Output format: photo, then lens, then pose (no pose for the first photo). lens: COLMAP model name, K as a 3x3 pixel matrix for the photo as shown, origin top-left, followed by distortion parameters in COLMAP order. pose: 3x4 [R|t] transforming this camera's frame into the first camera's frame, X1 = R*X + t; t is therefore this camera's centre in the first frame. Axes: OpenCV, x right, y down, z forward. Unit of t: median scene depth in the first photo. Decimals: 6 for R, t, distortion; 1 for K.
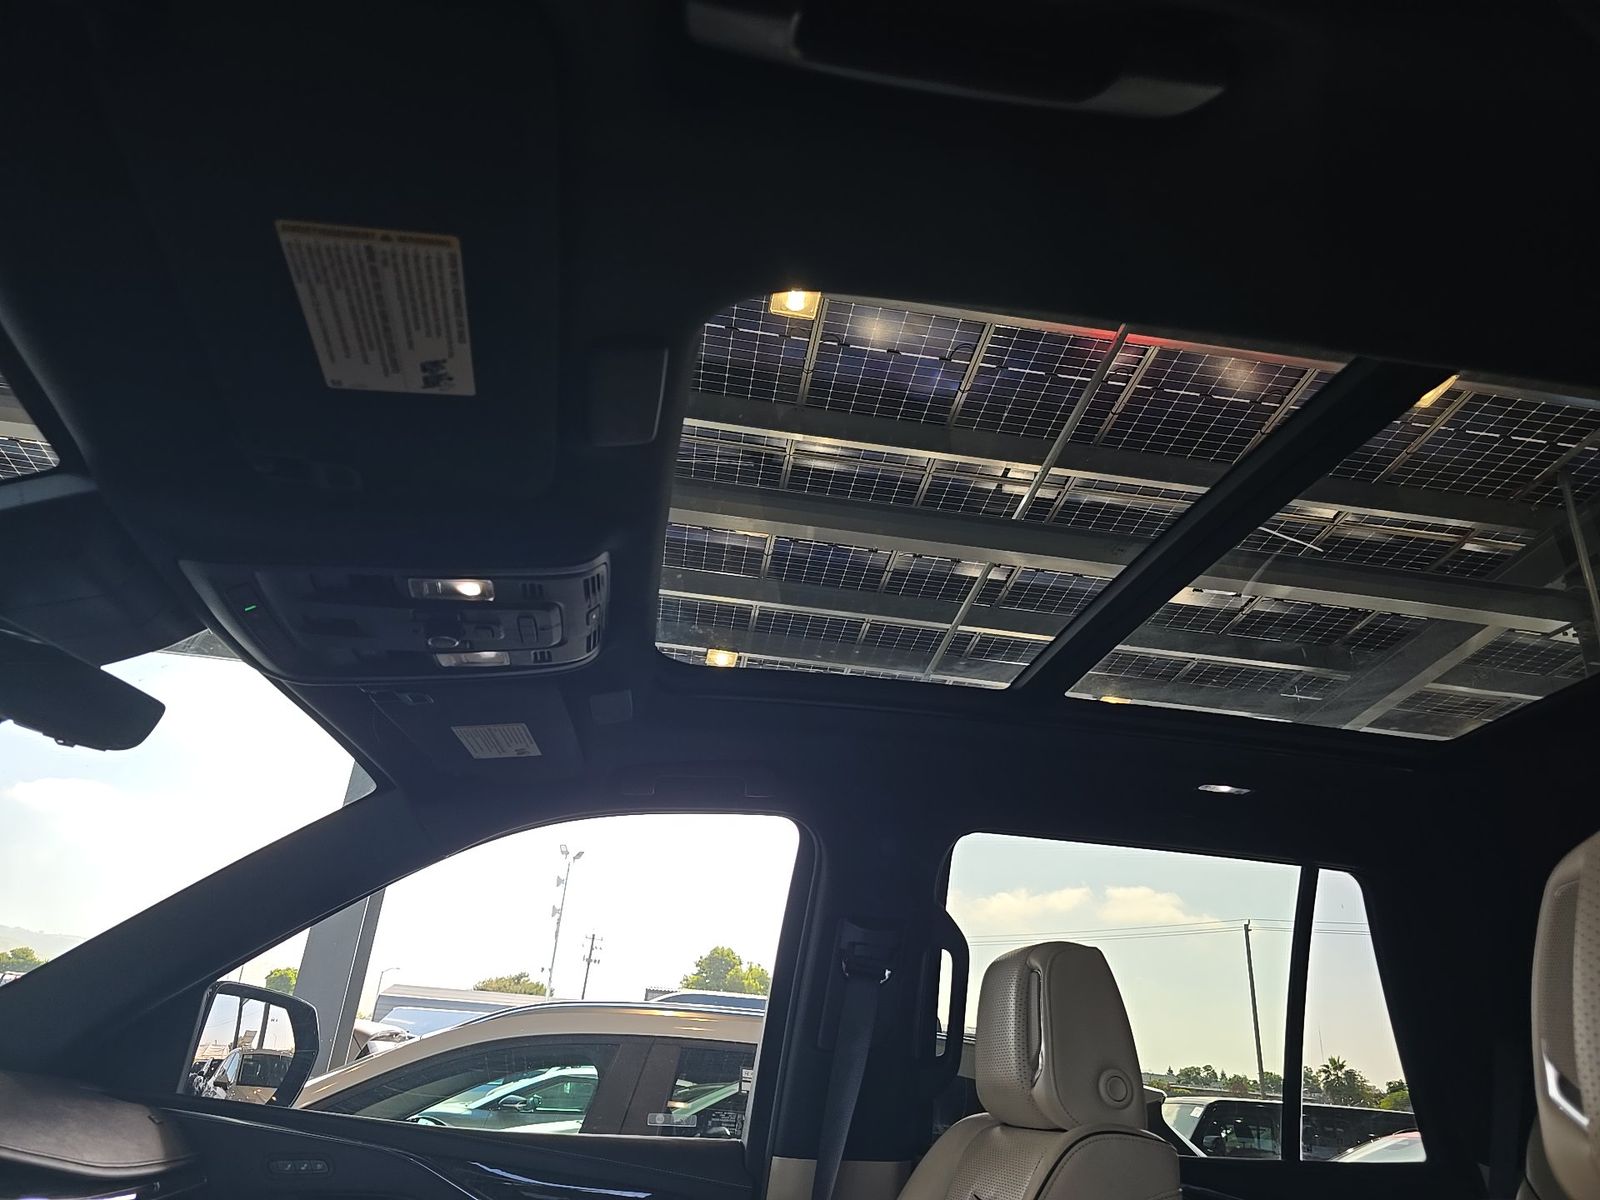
lens RADIAL K [[1081.5, 0, 801.5], [0, 1081.5, 586.1], [0, 0, 1]] dist [0.056737, -0.053339]
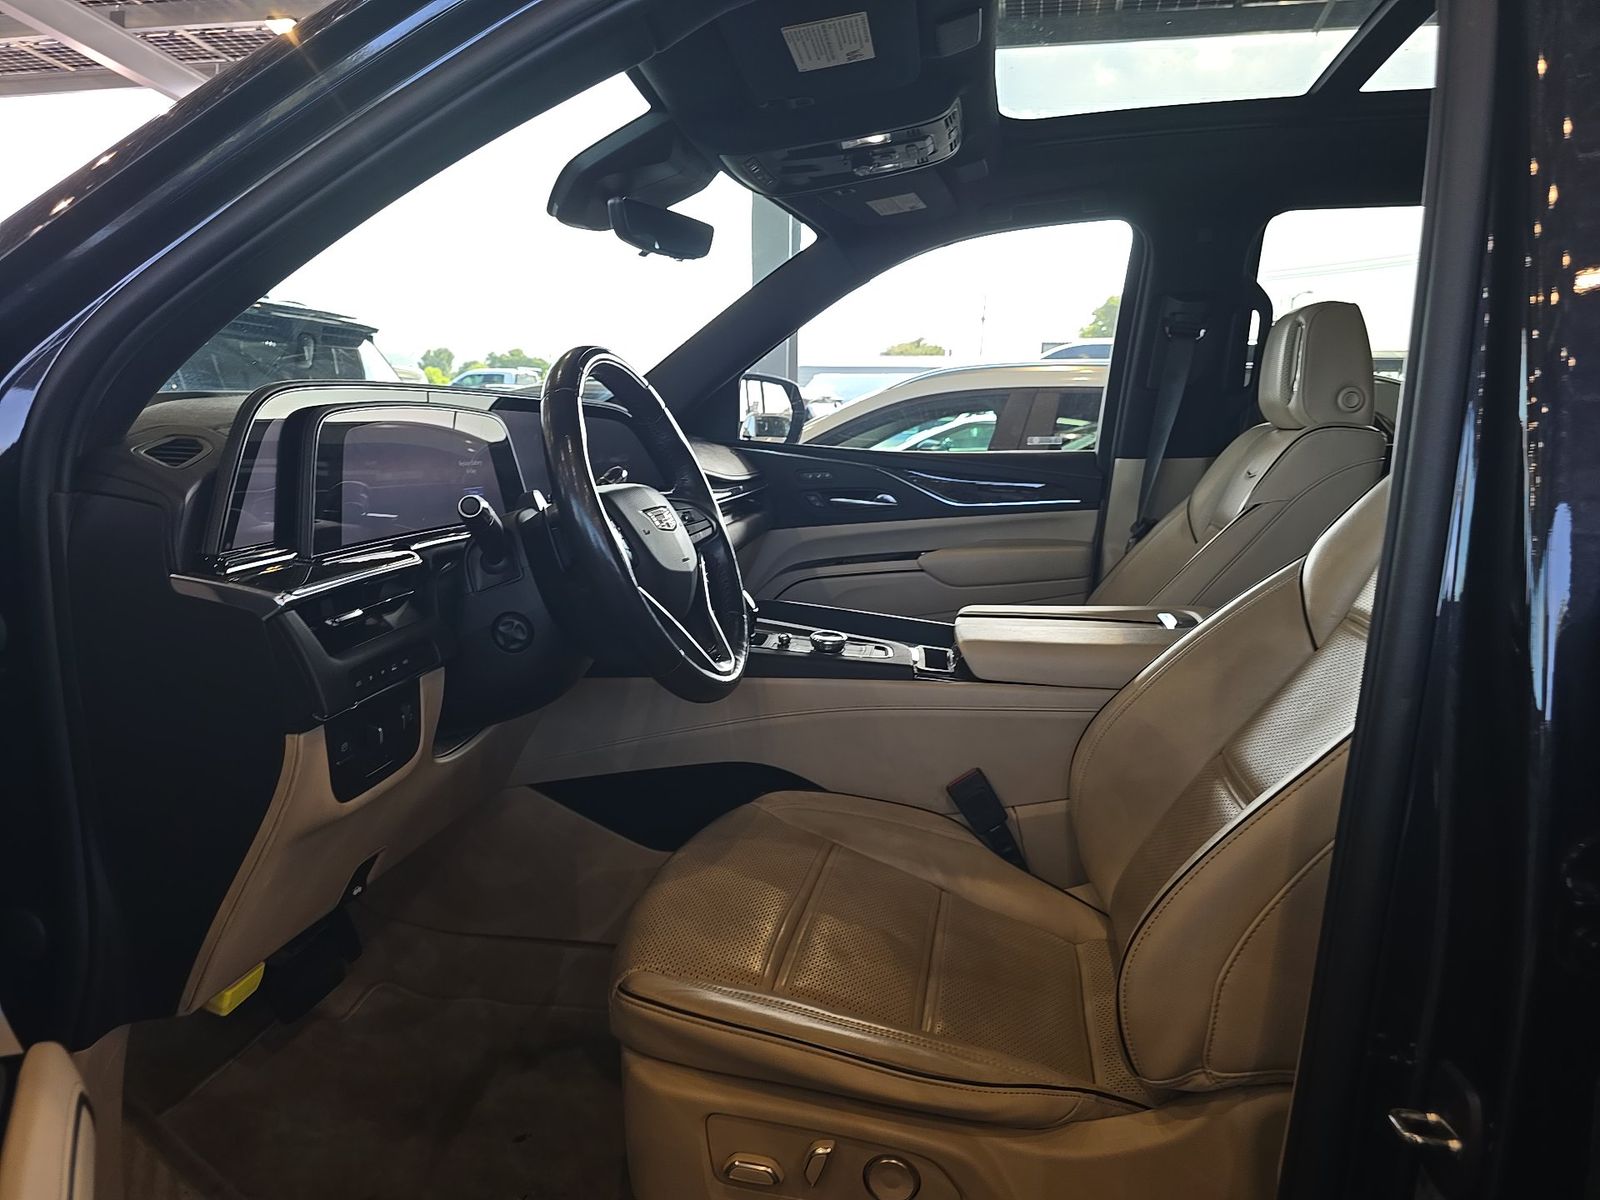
lens RADIAL K [[1081.5, 0, 801.5], [0, 1081.5, 586.1], [0, 0, 1]] dist [0.056737, -0.053339]
pose [[0.938417, -0.000251, -0.345504, 0.083346], [0.186901, 0.841422, 0.507028, -0.154856], [0.290587, -0.540378, 0.789652, -0.371847]]
